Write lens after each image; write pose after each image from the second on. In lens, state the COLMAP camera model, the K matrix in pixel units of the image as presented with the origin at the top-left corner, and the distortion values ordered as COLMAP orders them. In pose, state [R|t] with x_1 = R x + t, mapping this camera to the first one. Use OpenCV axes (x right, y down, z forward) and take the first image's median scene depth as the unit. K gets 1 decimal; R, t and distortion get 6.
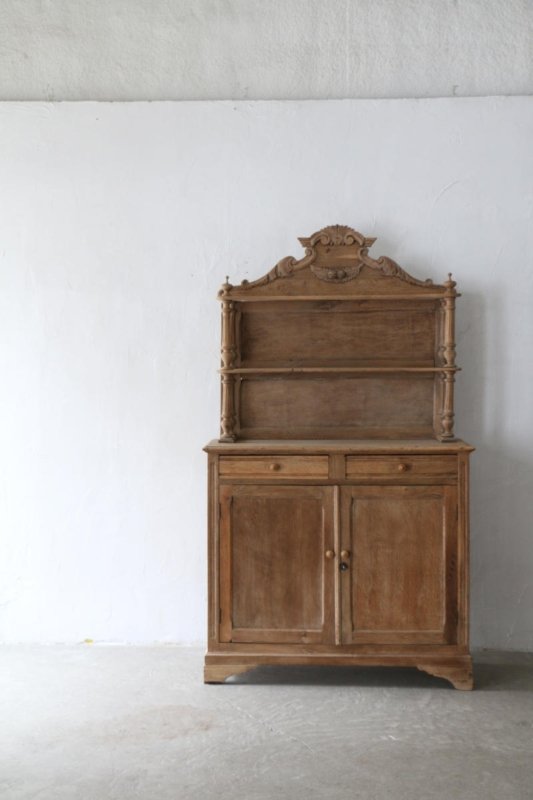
lens RADIAL K [[1388.1, 0, 252.6], [0, 1388.1, 384.7], [0, 0, 1]] dist [0.149299, 0.000000]
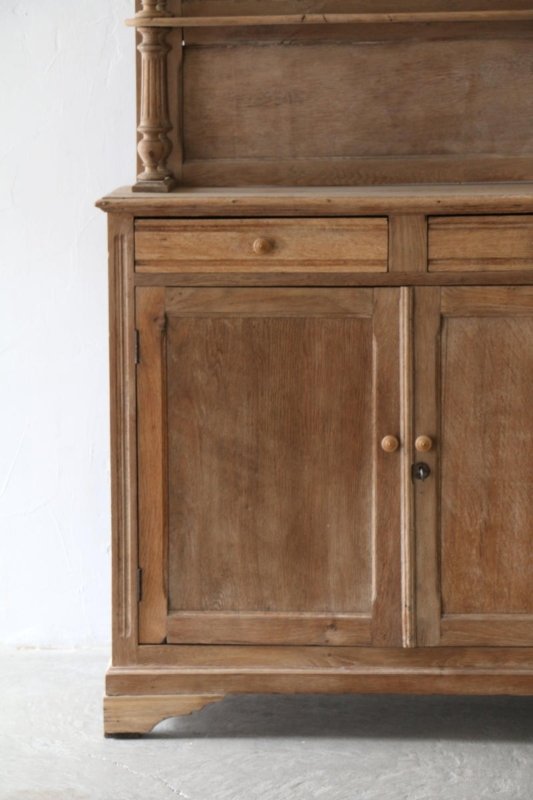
lens RADIAL K [[2609.1, 0, 254.0], [0, 2609.1, 410.6], [0, 0, 1]] dist [0.748057, 0.000000]
pose [[0.999751, -0.005912, 0.021511, -0.004838], [0.003802, 0.995293, 0.096834, 0.031419], [-0.021982, -0.096728, 0.995068, 0.182322]]
